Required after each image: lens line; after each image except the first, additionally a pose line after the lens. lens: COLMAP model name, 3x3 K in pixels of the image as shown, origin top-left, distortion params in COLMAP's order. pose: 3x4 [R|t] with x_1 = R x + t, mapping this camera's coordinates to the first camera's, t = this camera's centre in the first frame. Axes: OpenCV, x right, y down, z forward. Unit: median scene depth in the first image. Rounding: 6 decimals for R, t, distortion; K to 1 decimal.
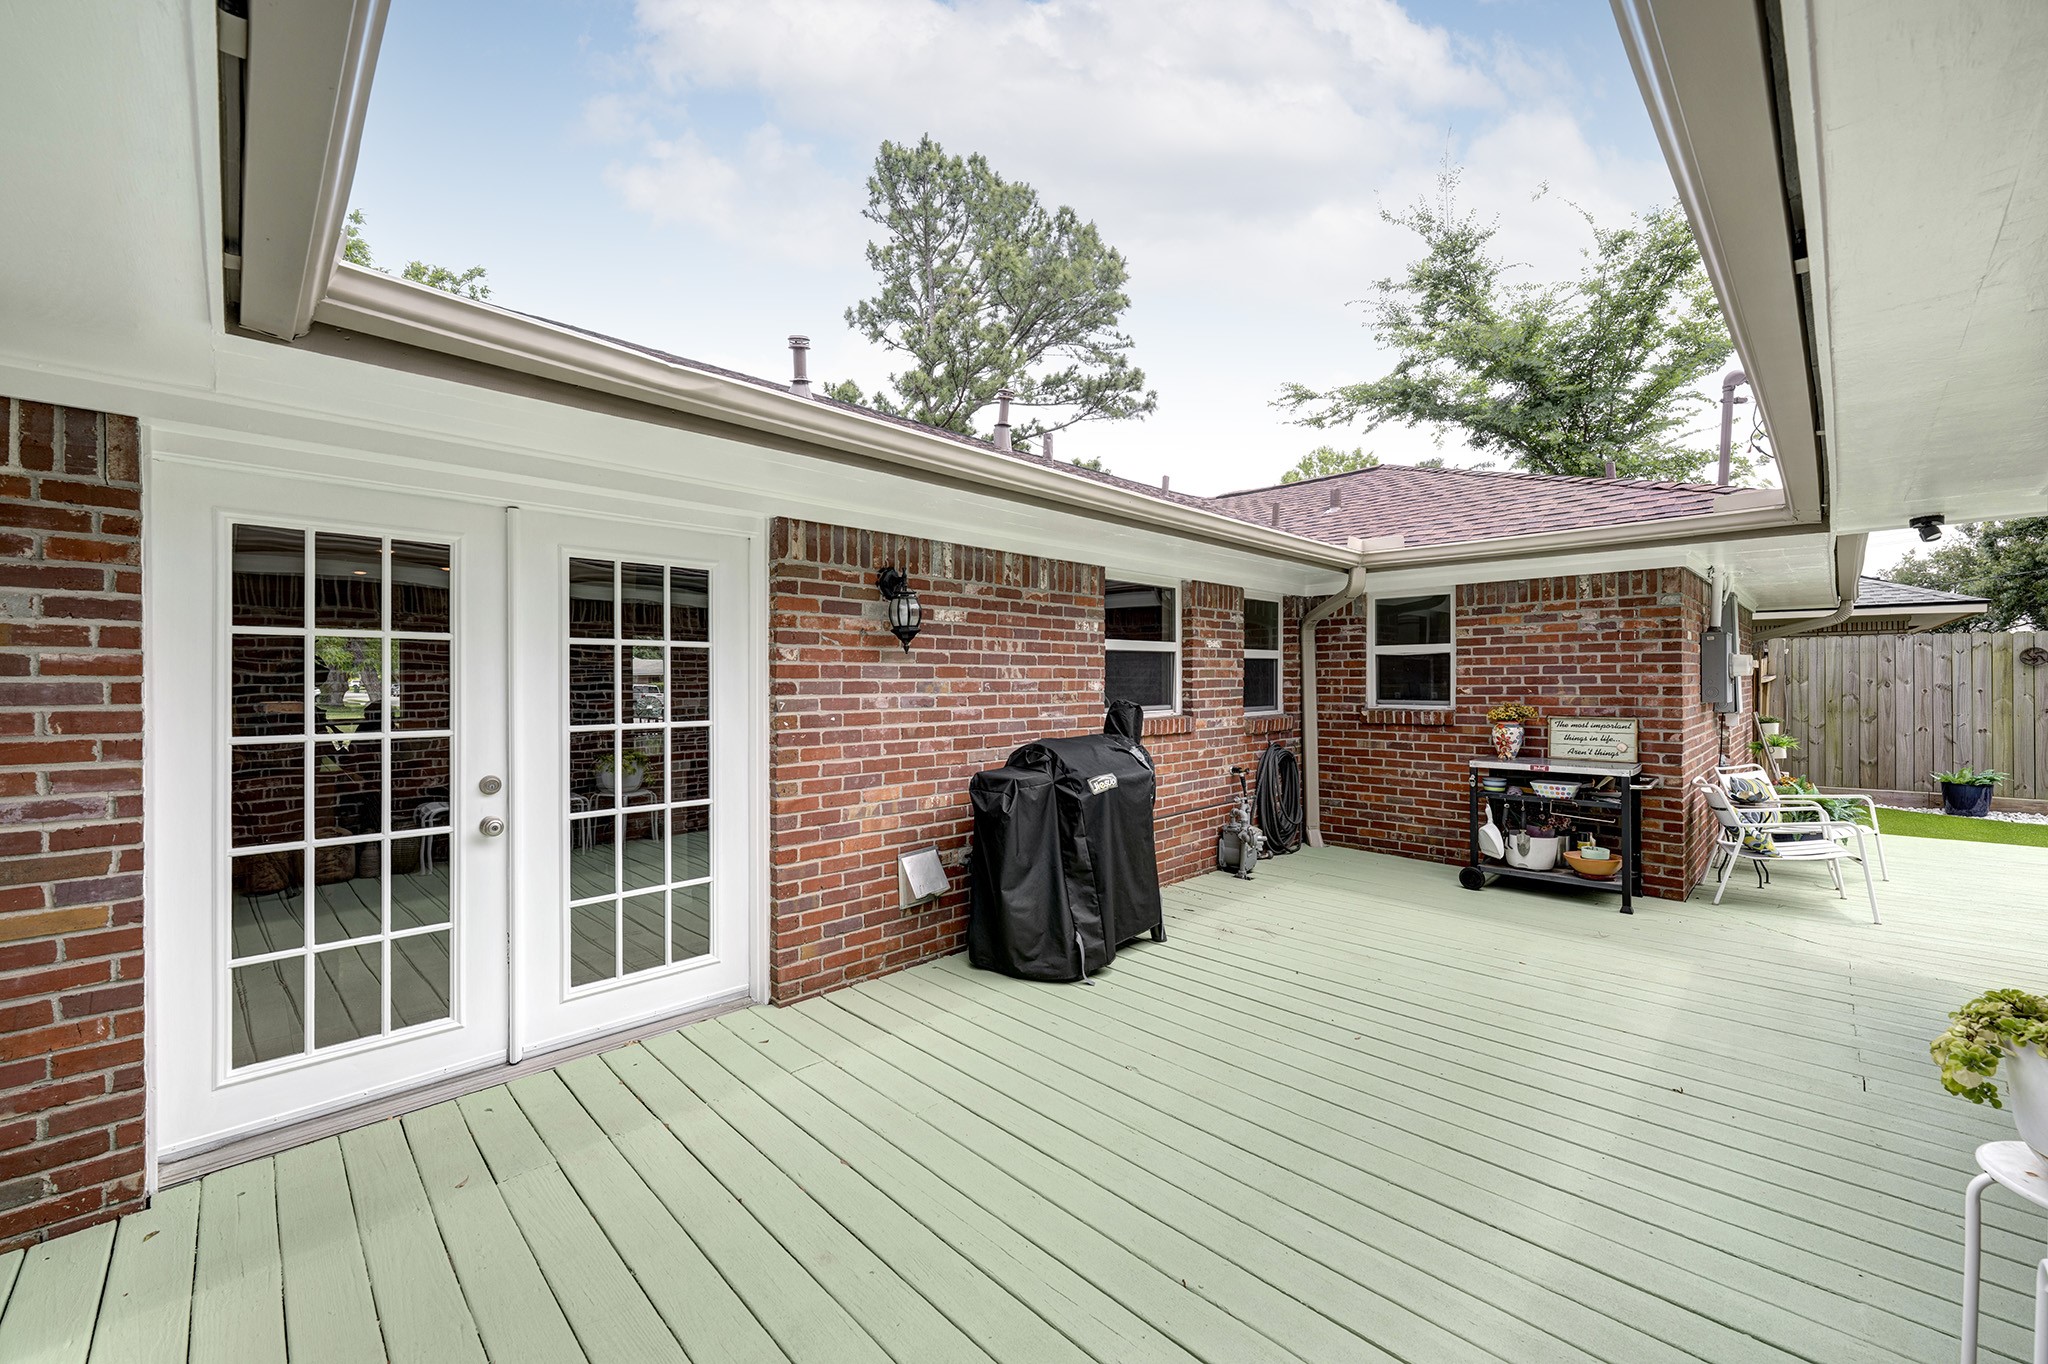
lens RADIAL K [[813.6, 0, 1018.0], [0, 813.6, 684.4], [0, 0, 1]] dist [-0.001286, 0.000426]
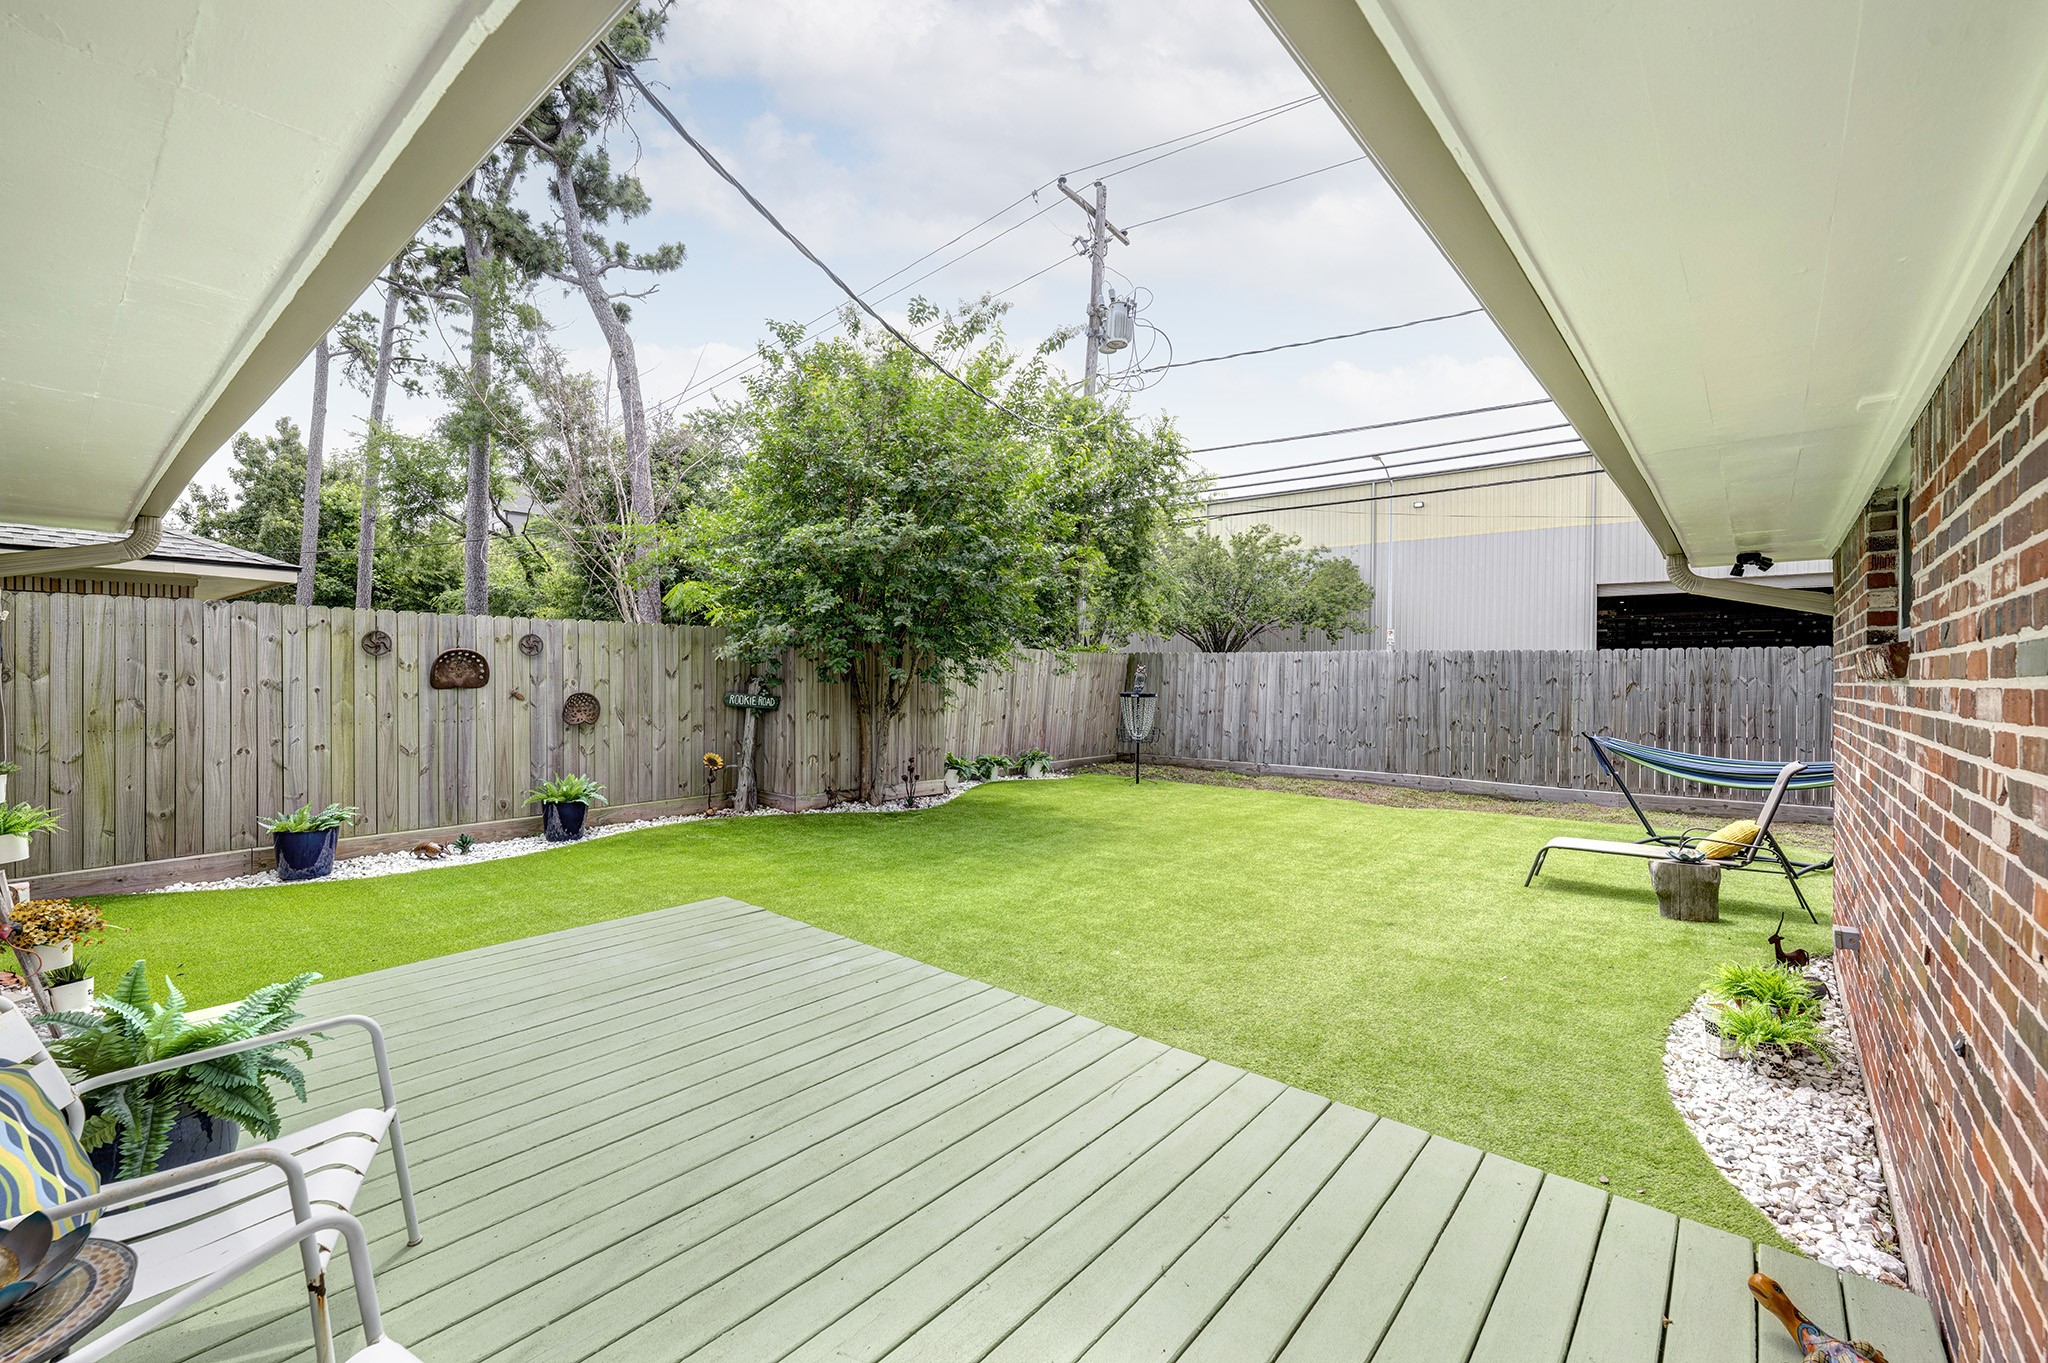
lens RADIAL K [[846.2, 0, 980.8], [0, 846.2, 678.2], [0, 0, 1]] dist [0.001414, 0.000975]
pose [[-0.069936, 0.000131, 0.997552, 0.404972], [0.005386, 0.999985, 0.000246, 0.000697], [-0.997537, 0.005390, -0.069935, 0.463414]]
